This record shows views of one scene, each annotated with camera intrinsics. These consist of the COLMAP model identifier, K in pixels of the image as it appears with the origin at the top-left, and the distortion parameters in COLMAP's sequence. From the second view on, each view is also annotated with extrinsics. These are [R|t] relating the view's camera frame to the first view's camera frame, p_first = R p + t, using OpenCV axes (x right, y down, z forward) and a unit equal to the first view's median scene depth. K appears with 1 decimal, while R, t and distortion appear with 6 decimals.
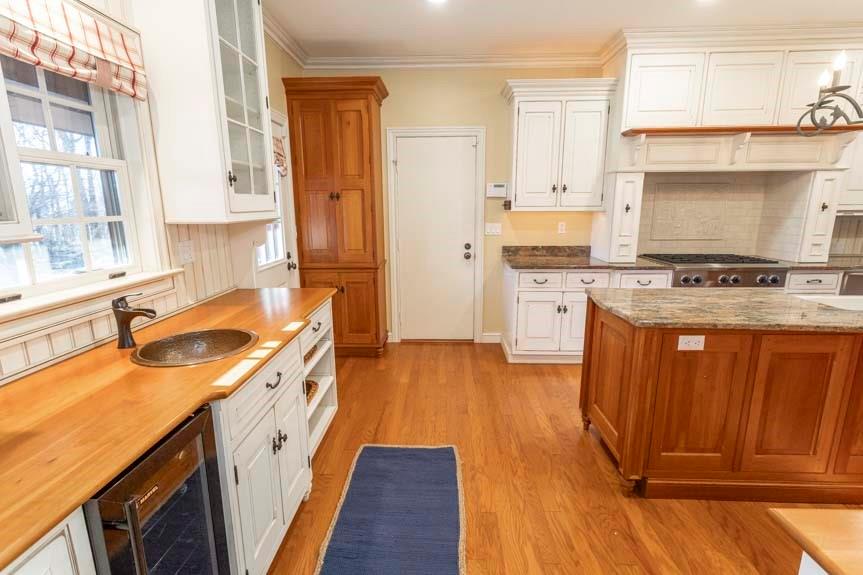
lens RADIAL K [[405.0, 0, 431.5], [0, 405.0, 287.5], [0, 0, 1]] dist [0.002256, 0.001216]
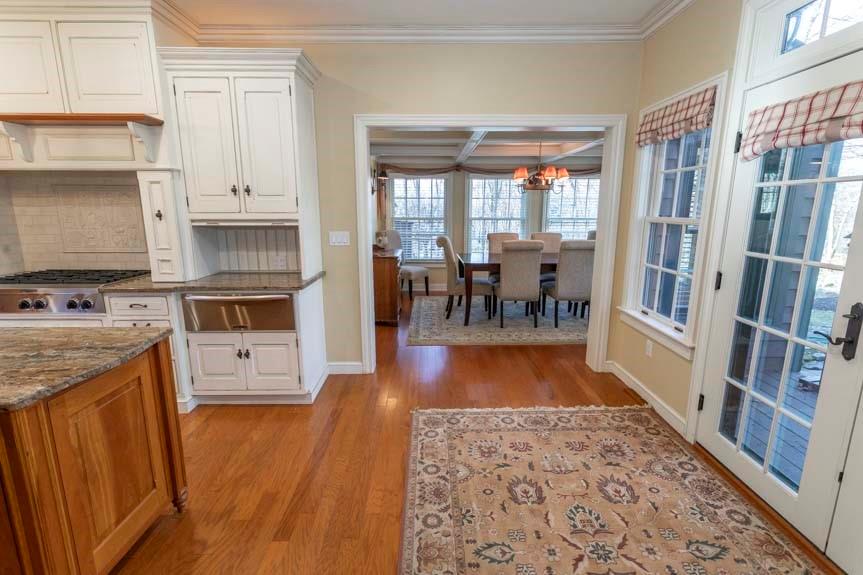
lens RADIAL K [[405.0, 0, 431.5], [0, 405.0, 287.5], [0, 0, 1]] dist [0.002256, 0.001216]
pose [[0.999235, -0.000322, 0.039116, 1.498798], [0.000523, 0.999987, -0.005117, -0.047769], [-0.039114, 0.005134, 0.999222, 0.159681]]
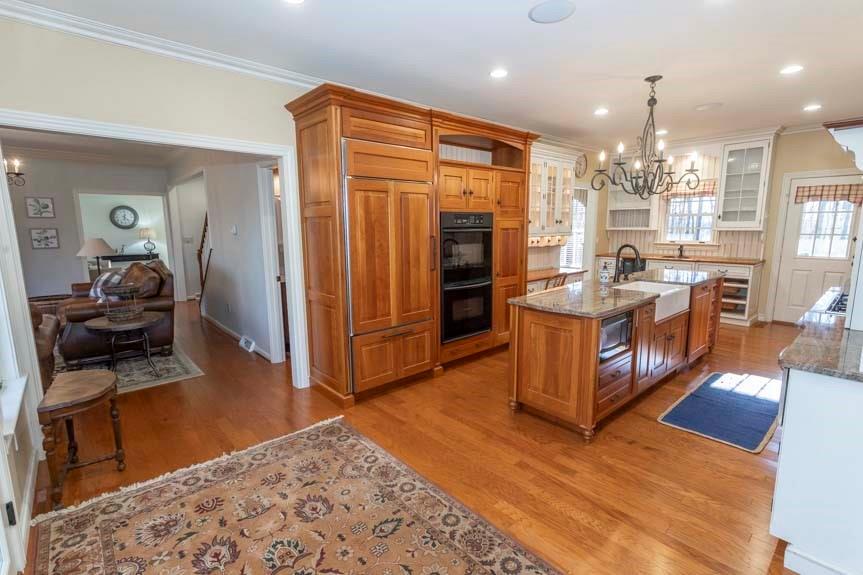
lens RADIAL K [[407.3, 0, 431.5], [0, 407.3, 287.5], [0, 0, 1]] dist [0.000489, 0.000206]
pose [[-0.728955, 0.117814, -0.674347, 1.917082], [-0.123817, 0.946141, 0.299143, -0.237413], [0.673271, 0.301557, -0.675107, 1.016044]]
